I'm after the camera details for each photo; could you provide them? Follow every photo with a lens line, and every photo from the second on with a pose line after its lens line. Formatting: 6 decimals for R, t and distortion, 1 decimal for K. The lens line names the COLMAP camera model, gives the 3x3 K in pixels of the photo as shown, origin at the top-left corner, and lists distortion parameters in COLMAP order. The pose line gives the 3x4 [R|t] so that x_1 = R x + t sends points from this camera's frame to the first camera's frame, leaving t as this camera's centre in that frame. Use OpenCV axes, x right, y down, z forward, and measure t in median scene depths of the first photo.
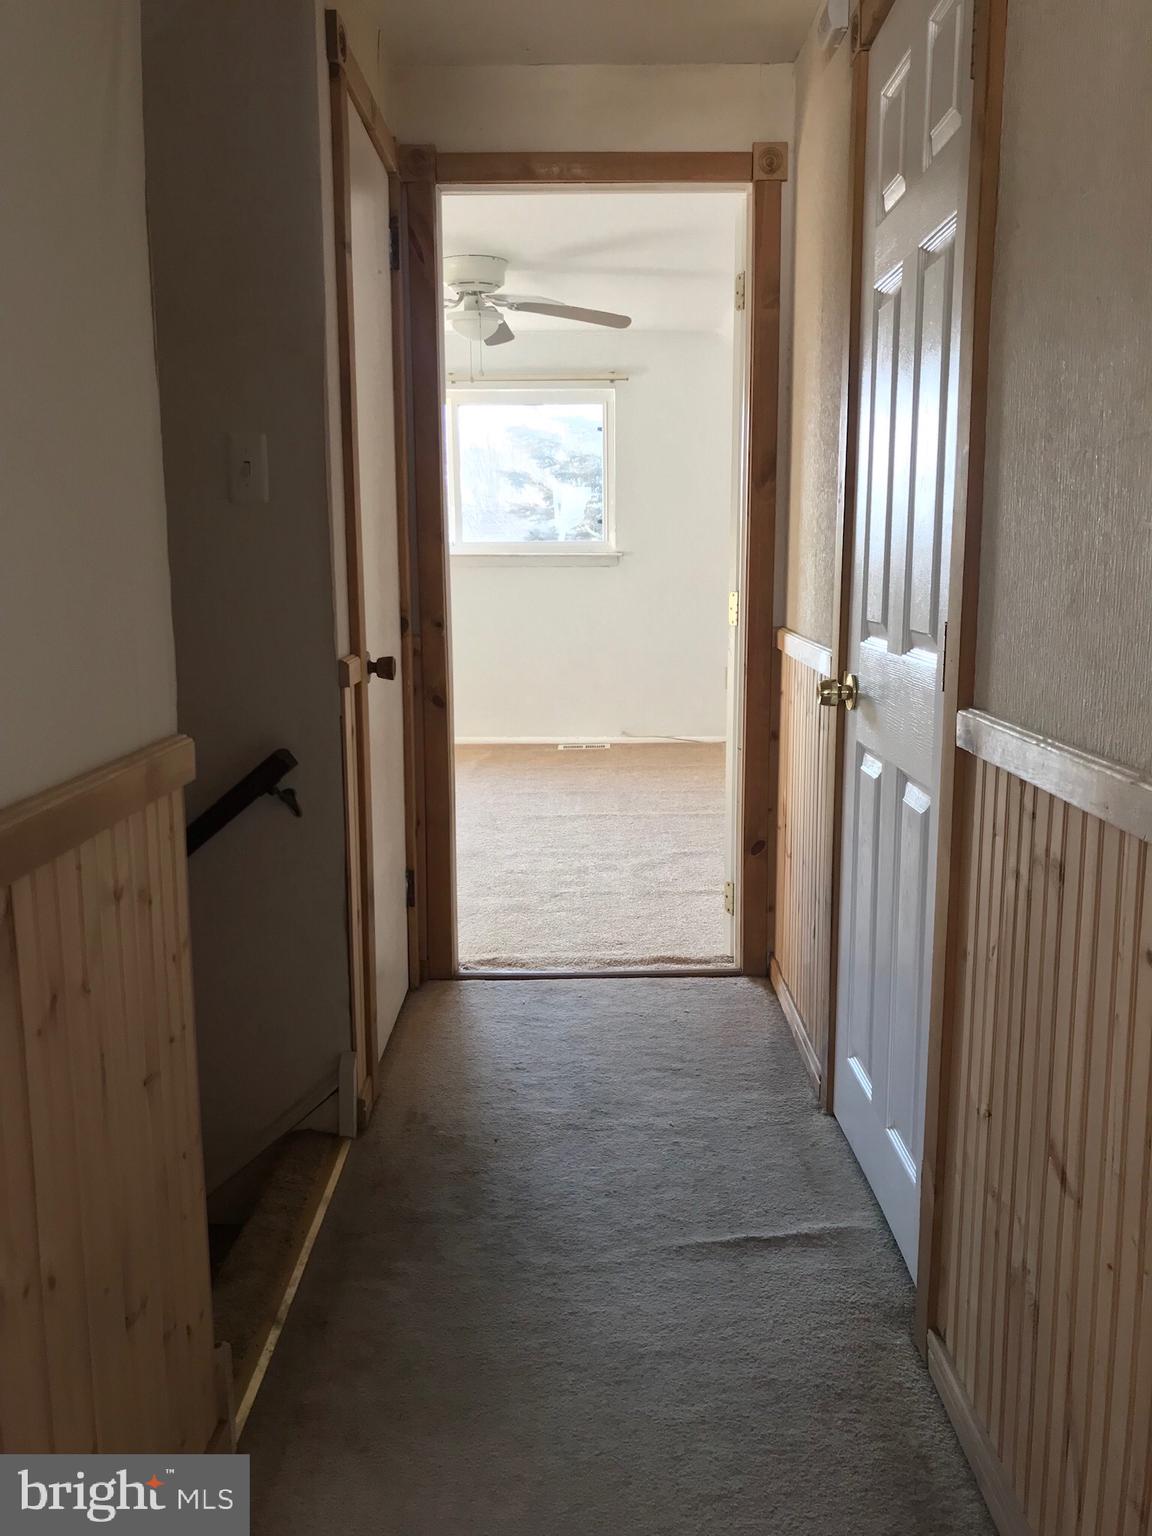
lens RADIAL K [[1258.7, 0, 579.3], [0, 1258.7, 758.4], [0, 0, 1]] dist [0.037393, -0.024687]
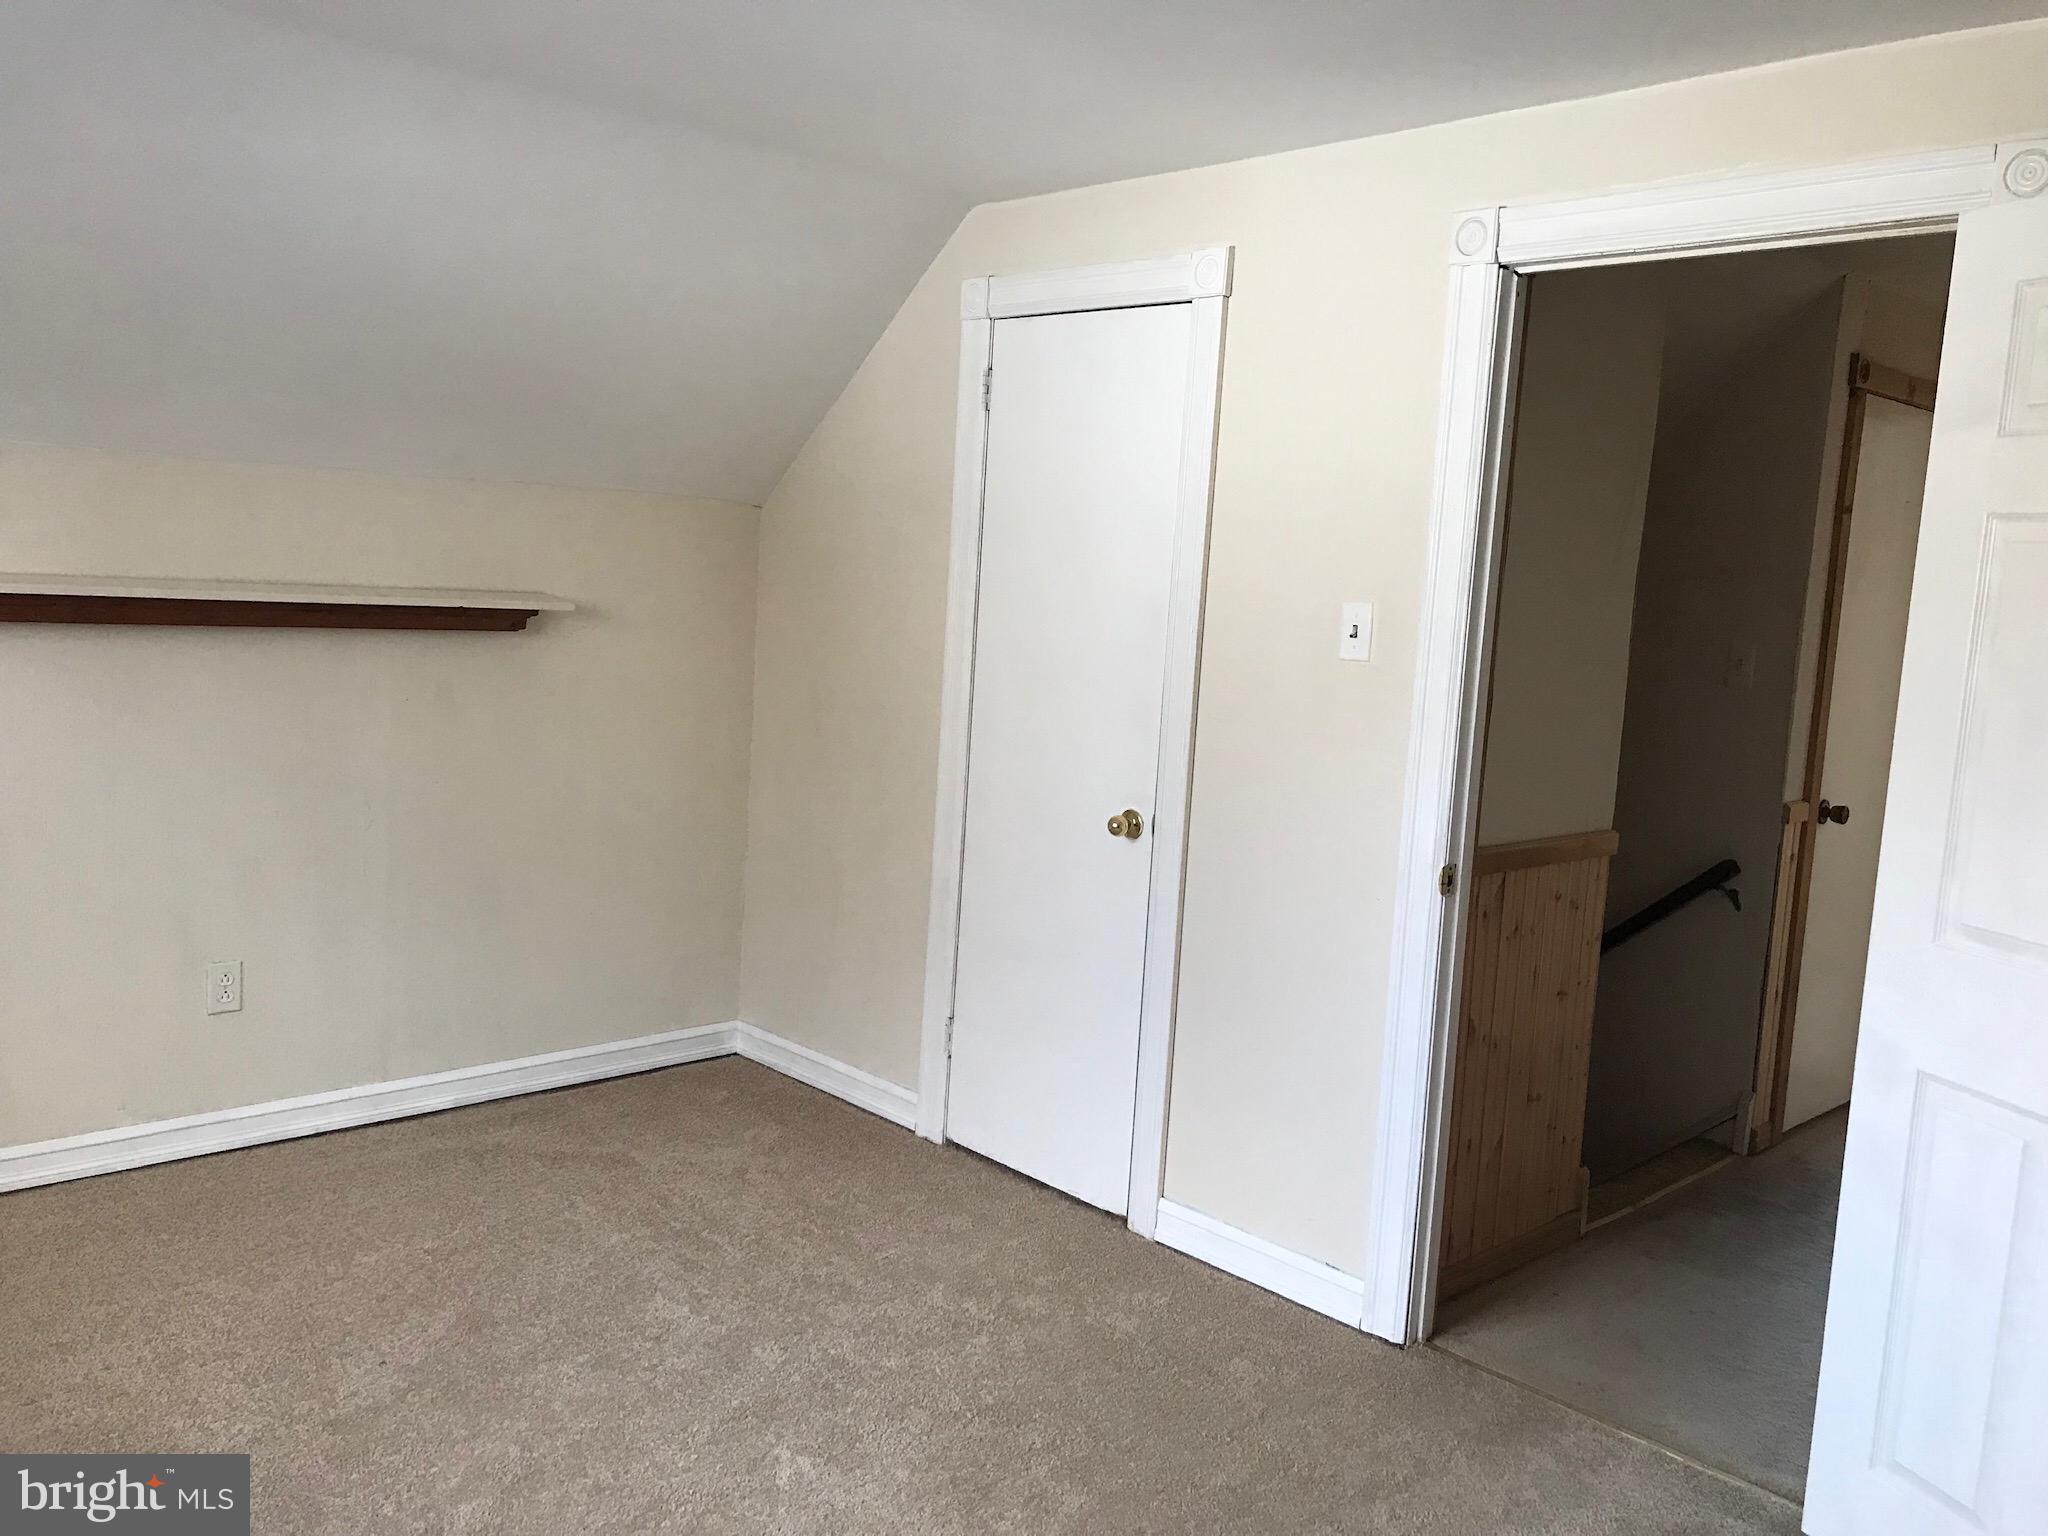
lens RADIAL K [[1678.2, 0, 1028.0], [0, 1678.2, 762.7], [0, 0, 1]] dist [0.037393, -0.024687]
pose [[0.699057, 0.127494, -0.703609, 0.522755], [-0.175702, 0.984436, 0.003815, 0.016552], [0.693144, 0.120959, 0.710578, -0.888348]]
